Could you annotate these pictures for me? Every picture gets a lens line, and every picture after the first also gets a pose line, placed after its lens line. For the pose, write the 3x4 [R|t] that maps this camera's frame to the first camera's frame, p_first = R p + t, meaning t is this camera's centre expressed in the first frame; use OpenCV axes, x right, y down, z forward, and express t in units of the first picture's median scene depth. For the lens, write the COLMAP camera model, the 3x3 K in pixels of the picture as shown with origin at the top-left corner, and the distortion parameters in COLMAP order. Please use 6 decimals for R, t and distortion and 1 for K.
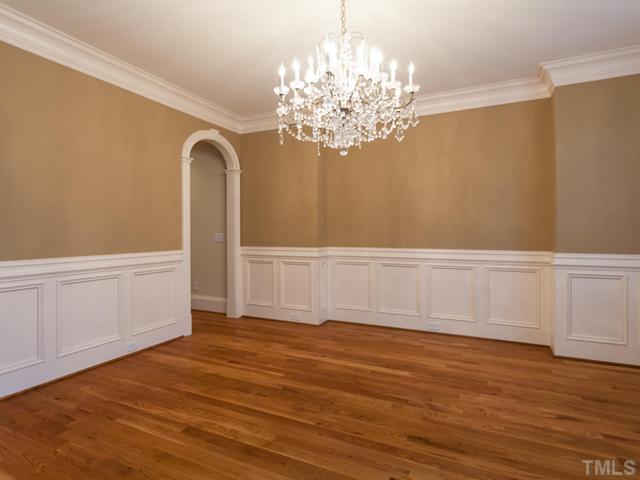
lens RADIAL K [[347.3, 0, 322.9], [0, 347.3, 236.3], [0, 0, 1]] dist [-0.000792, -0.000018]
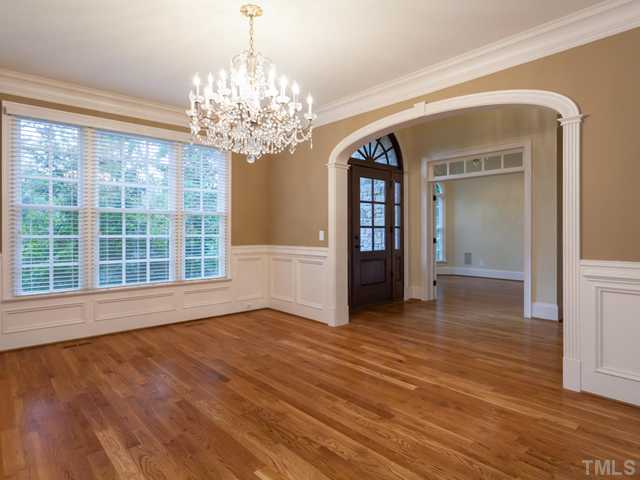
lens RADIAL K [[373.5, 0, 320.9], [0, 373.5, 235.4], [0, 0, 1]] dist [-0.012391, 0.001514]
pose [[-0.925523, 0.006311, 0.378639, -0.562914], [0.009936, 0.999922, 0.007622, -0.003417], [-0.378561, 0.010816, -0.925513, 1.897817]]
